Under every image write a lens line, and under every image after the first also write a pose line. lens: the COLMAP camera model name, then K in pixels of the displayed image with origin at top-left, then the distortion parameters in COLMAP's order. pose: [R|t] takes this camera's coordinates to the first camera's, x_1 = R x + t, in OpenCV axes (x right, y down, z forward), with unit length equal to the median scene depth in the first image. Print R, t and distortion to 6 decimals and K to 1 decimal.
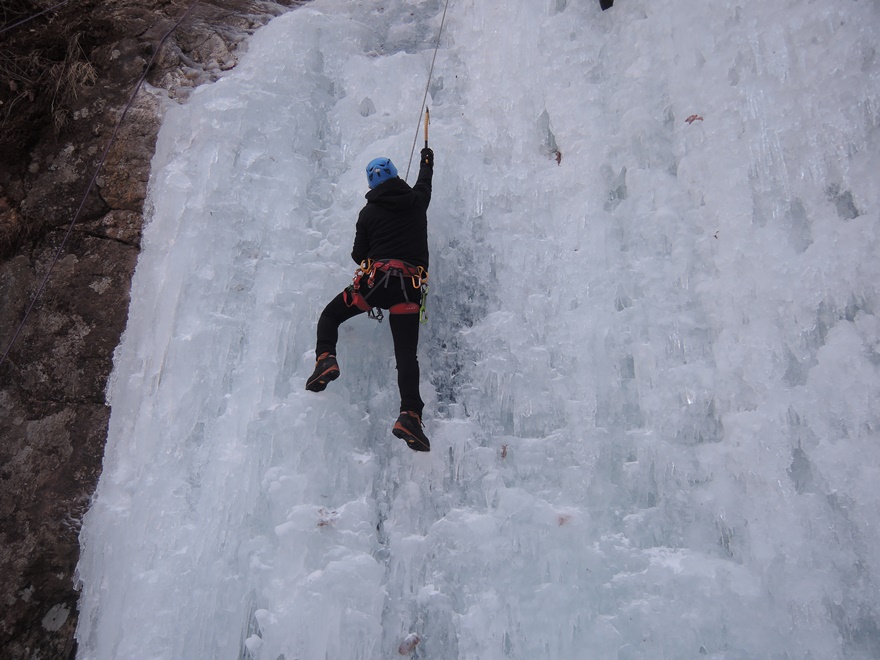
lens RADIAL K [[615.4, 0, 438.8], [0, 615.4, 328.5], [0, 0, 1]] dist [-0.032638, 0.010742]
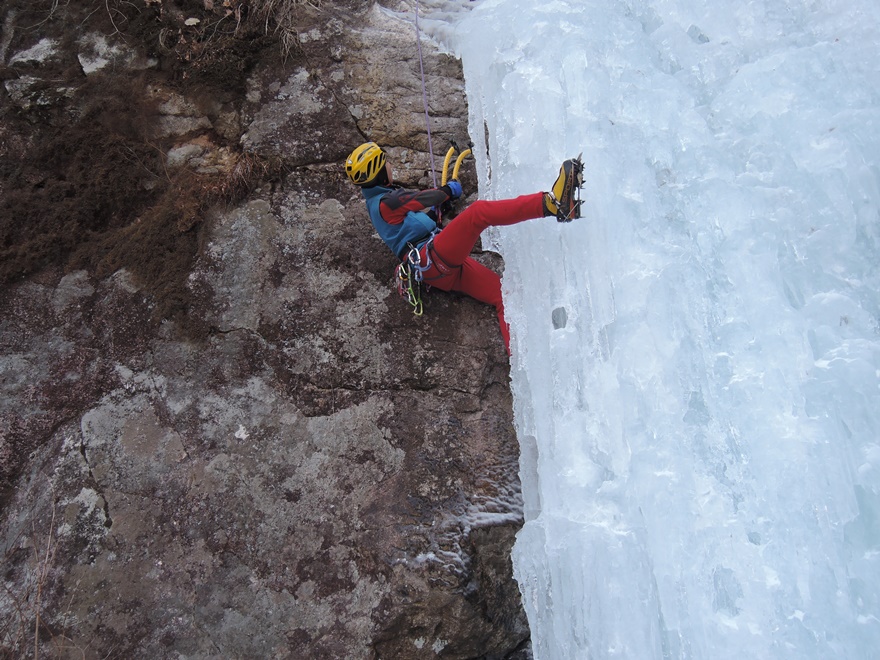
lens RADIAL K [[615.4, 0, 441.3], [0, 615.4, 332.1], [0, 0, 1]] dist [-0.032638, 0.010742]
pose [[0.995727, 0.001737, 0.092326, -0.568026], [0.006115, 0.996388, -0.084696, 0.111015], [-0.092139, 0.084899, 0.992120, 0.269217]]
